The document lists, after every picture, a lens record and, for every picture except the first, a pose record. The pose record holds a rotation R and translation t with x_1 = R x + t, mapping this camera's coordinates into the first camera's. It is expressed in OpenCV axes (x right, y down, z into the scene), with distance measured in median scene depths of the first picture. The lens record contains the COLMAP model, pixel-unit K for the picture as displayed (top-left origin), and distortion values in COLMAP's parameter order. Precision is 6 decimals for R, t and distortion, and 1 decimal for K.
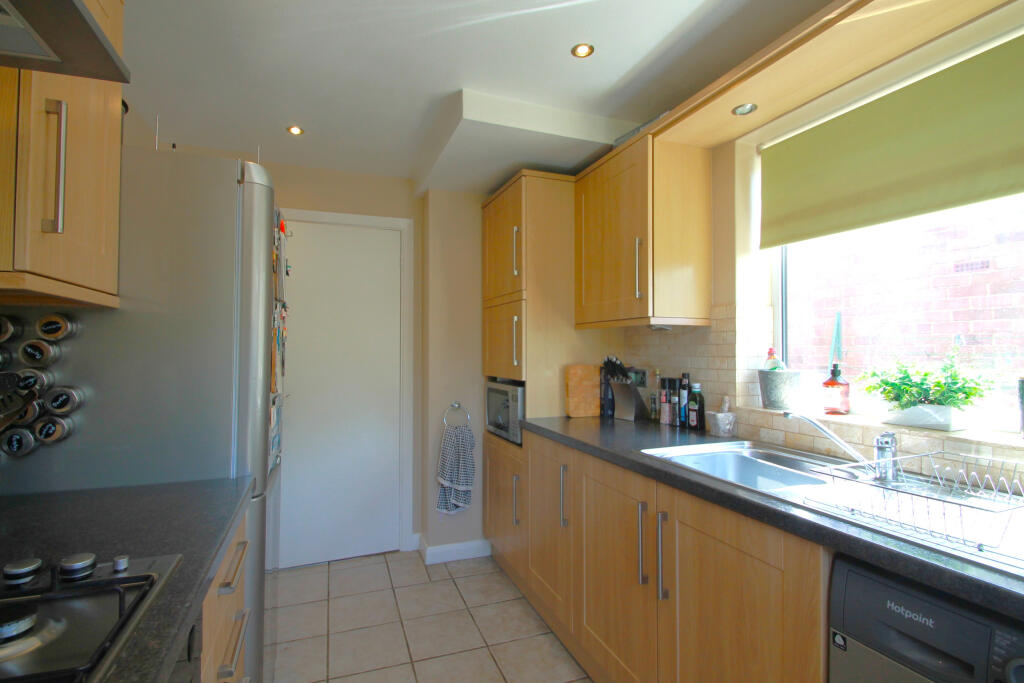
lens RADIAL K [[487.9, 0, 512.0], [0, 487.9, 341.5], [0, 0, 1]] dist [0.001187, 0.000236]
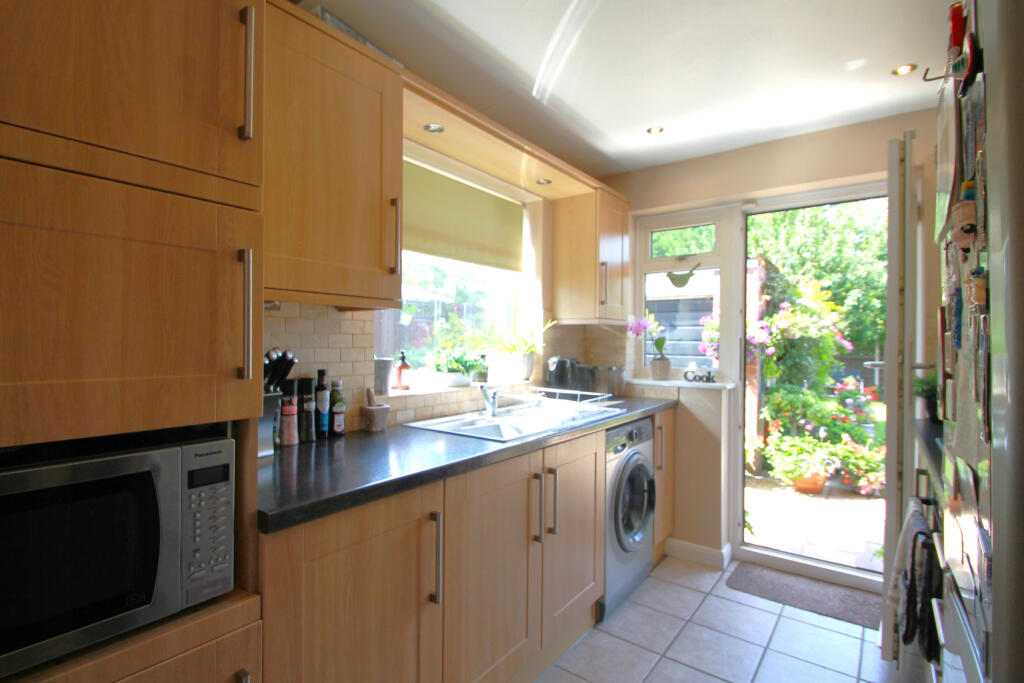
lens RADIAL K [[506.6, 0, 487.6], [0, 506.6, 340.0], [0, 0, 1]] dist [-0.003243, -0.000633]
pose [[-0.504116, -0.002070, 0.863633, -0.496449], [-0.026752, 0.999555, -0.013220, 0.021370], [-0.863221, -0.029768, -0.503947, 1.219807]]
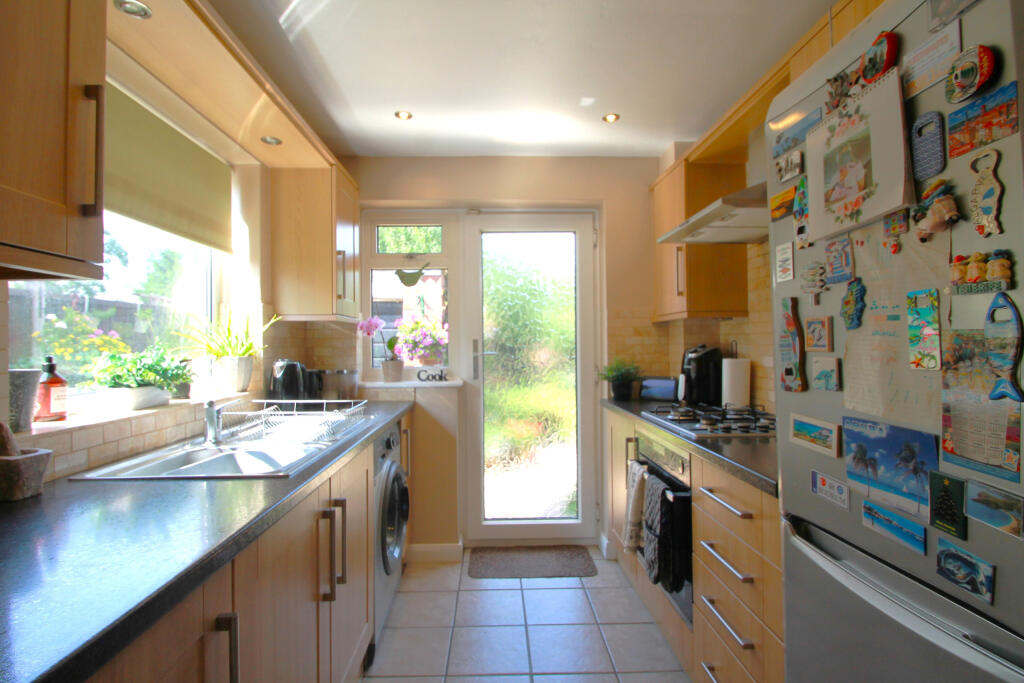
lens RADIAL K [[497.7, 0, 512.0], [0, 497.7, 341.5], [0, 0, 1]] dist [0.003129, -0.013041]
pose [[-0.943734, 0.009361, 0.330573, -0.237770], [-0.000563, 0.999552, -0.029910, 0.035345], [-0.330705, -0.028413, -0.943306, 1.238120]]
